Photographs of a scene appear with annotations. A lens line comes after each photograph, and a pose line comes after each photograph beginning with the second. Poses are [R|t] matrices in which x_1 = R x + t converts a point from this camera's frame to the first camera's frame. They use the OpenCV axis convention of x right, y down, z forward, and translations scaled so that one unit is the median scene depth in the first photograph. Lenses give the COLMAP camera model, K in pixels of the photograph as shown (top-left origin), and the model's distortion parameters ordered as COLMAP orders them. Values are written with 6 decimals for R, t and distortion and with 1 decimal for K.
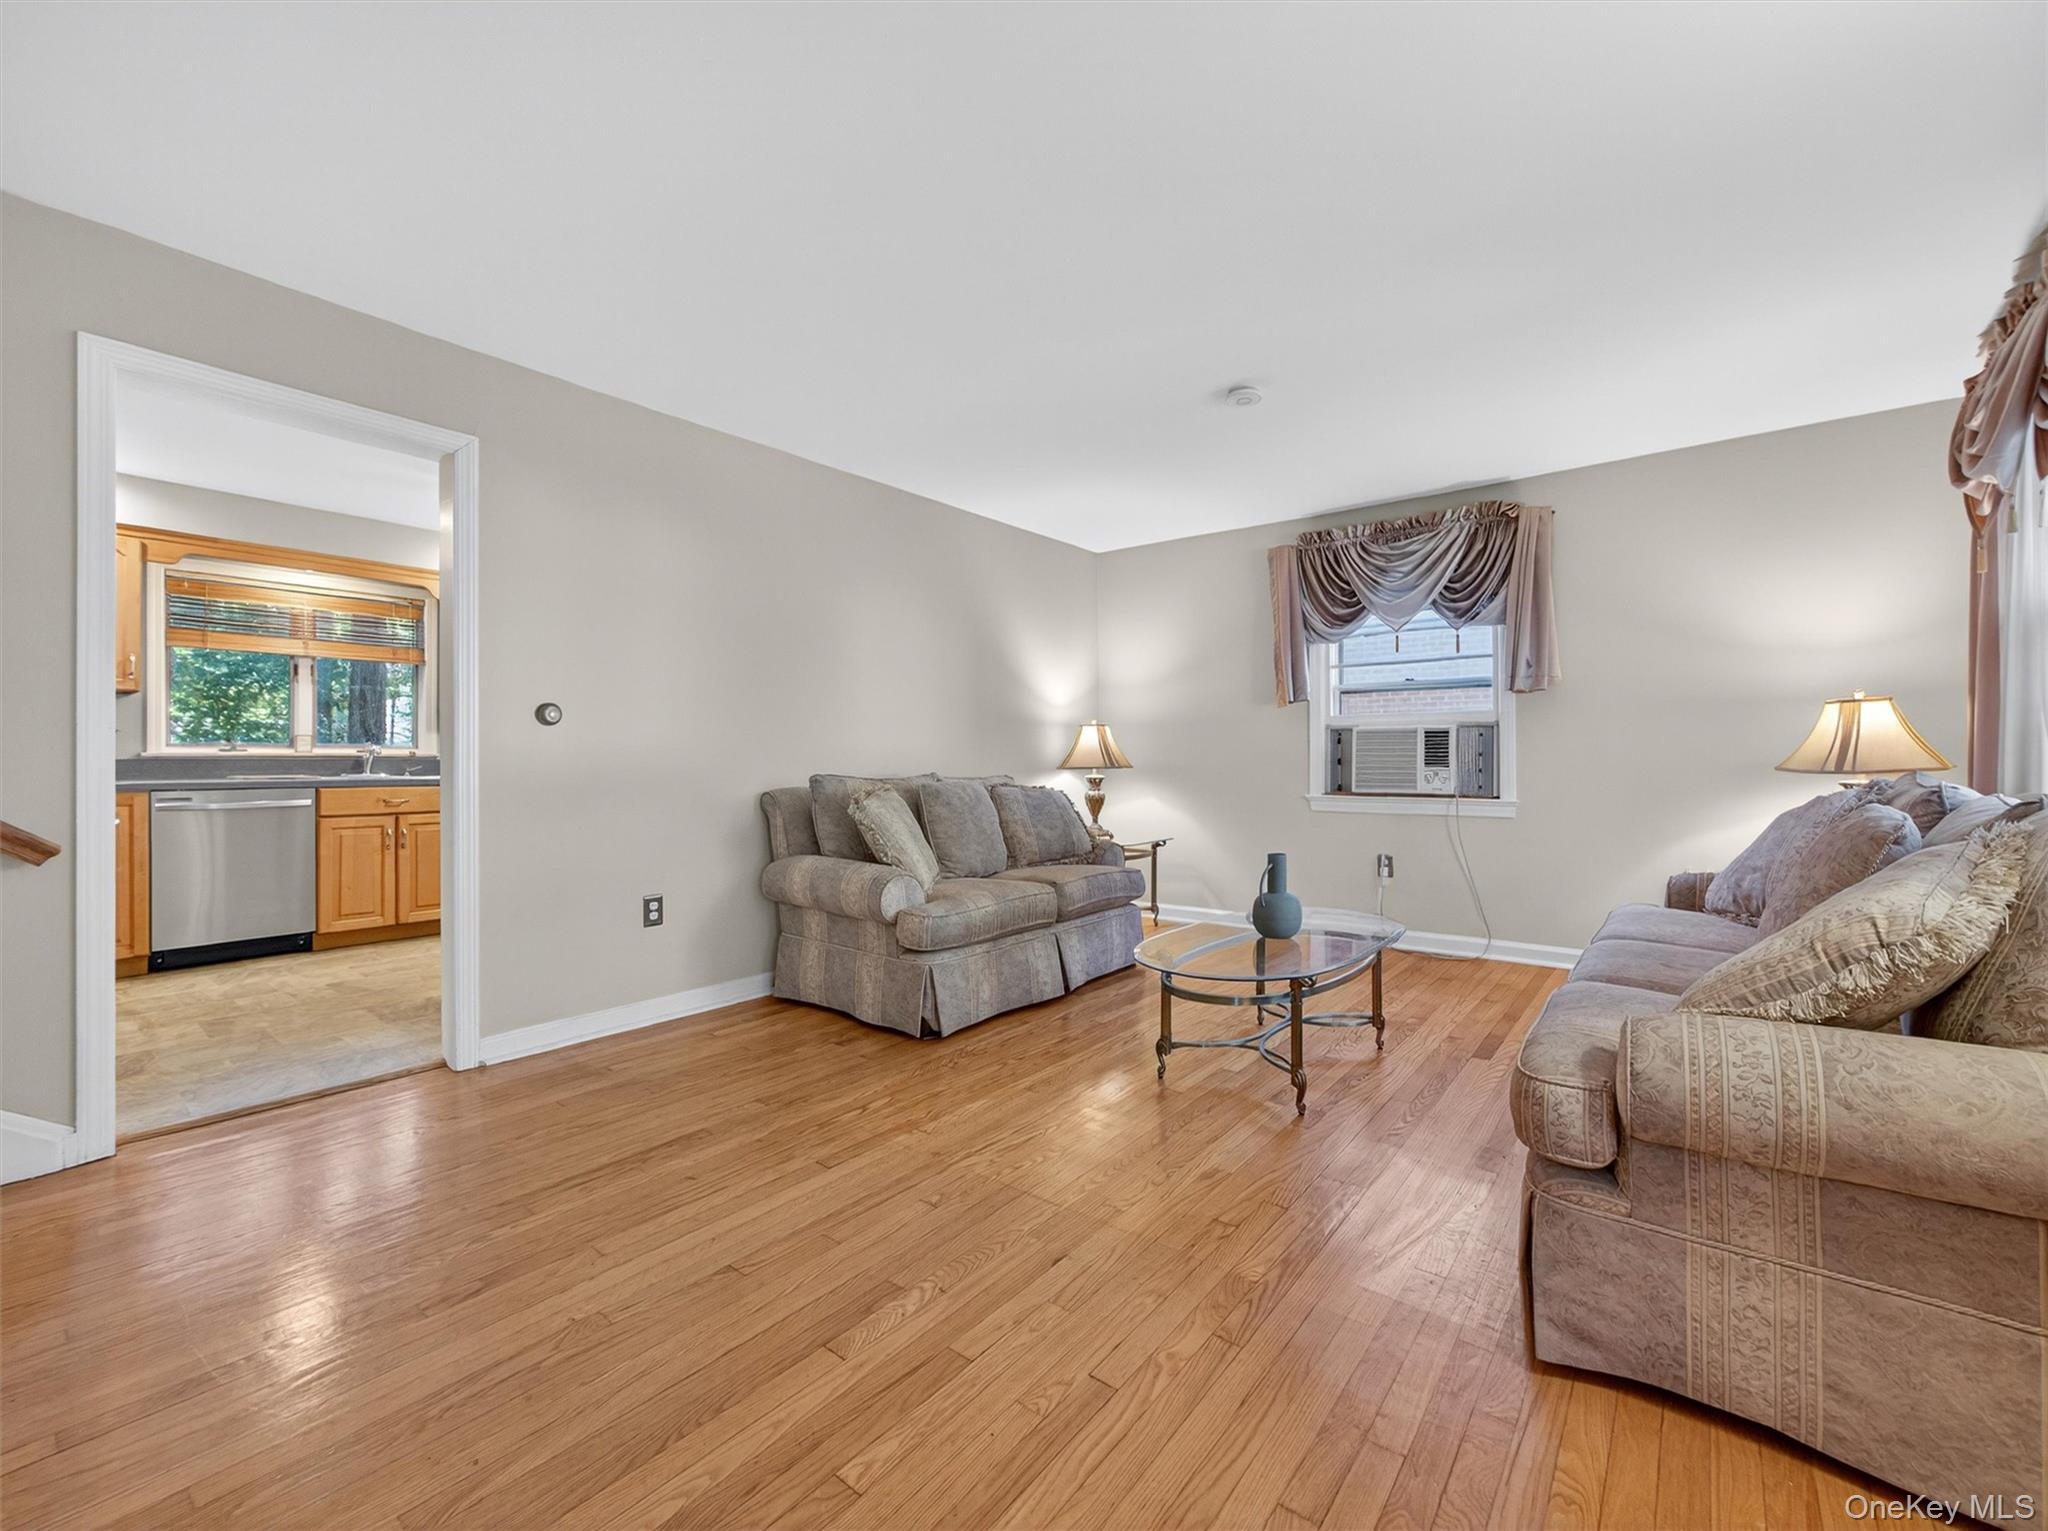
lens RADIAL K [[862.3, 0, 1058.9], [0, 862.3, 758.5], [0, 0, 1]] dist [0.000233, 0.000136]
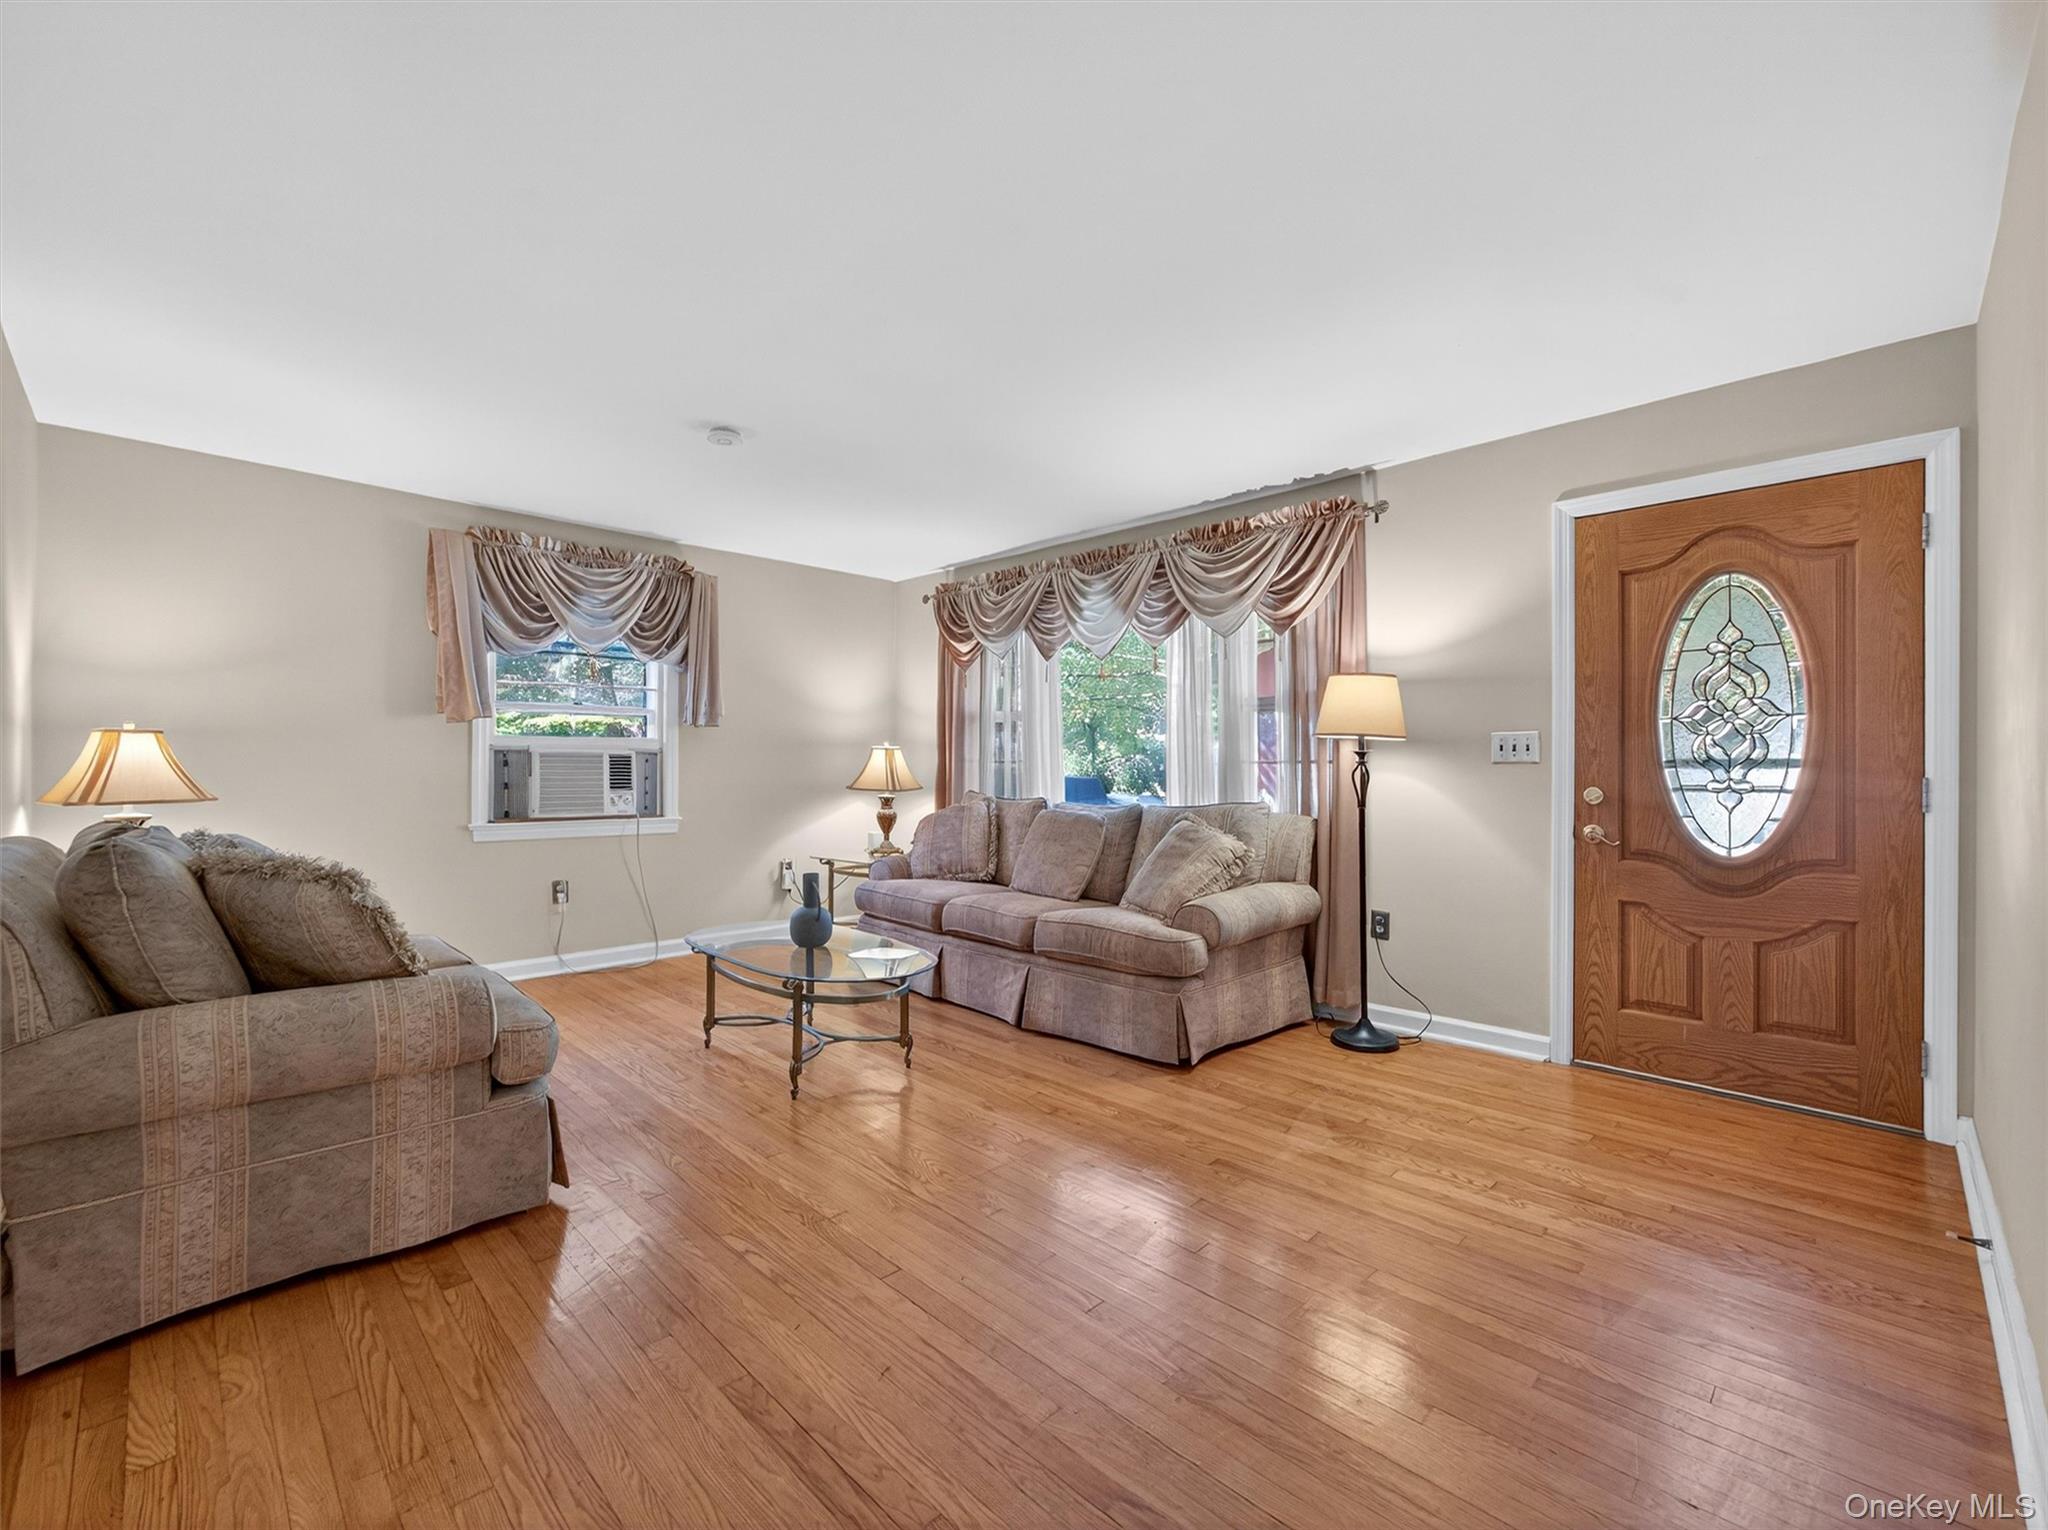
lens RADIAL K [[851.5, 0, 1025.5], [0, 851.5, 775.4], [0, 0, 1]] dist [-0.000010, 0.000575]
pose [[0.132337, -0.003444, 0.991199, -0.545592], [-0.011978, 0.999915, 0.005074, -0.020056], [-0.991132, -0.012544, 0.132285, 0.370648]]
